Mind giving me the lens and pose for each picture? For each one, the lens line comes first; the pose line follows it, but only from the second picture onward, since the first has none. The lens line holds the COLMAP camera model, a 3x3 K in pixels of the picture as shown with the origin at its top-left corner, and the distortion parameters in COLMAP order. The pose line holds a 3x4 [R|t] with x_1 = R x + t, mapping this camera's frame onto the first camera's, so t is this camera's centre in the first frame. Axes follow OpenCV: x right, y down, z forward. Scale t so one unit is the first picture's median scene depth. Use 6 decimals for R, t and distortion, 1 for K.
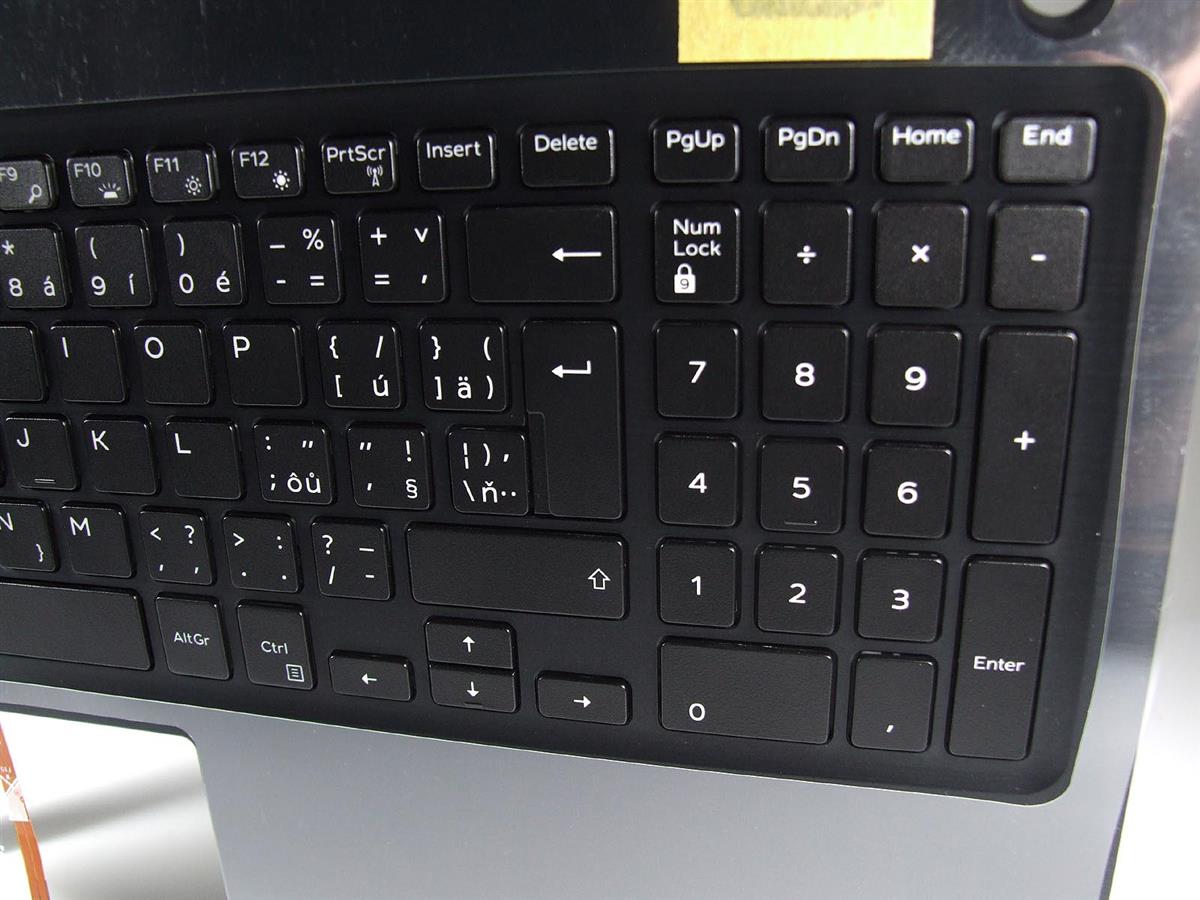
lens RADIAL K [[928.8, 0, 611.4], [0, 928.8, 462.5], [0, 0, 1]] dist [-0.153153, 0.081526]
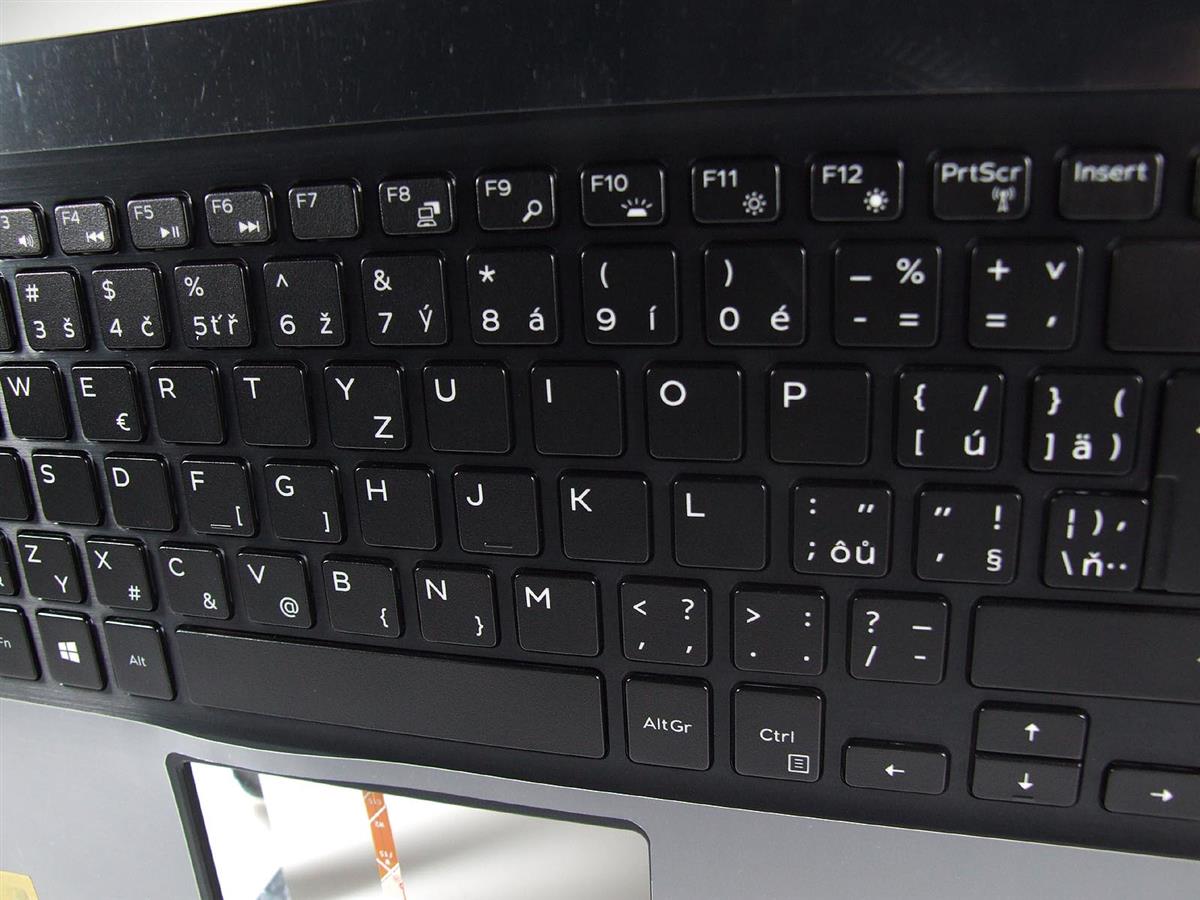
lens RADIAL K [[928.8, 0, 636.8], [0, 928.8, 478.4], [0, 0, 1]] dist [-0.153153, 0.081526]
pose [[0.998148, -0.000977, -0.060827, -0.502419], [0.001265, 0.999988, 0.004692, -0.053276], [0.060821, -0.004760, 0.998137, 0.125127]]
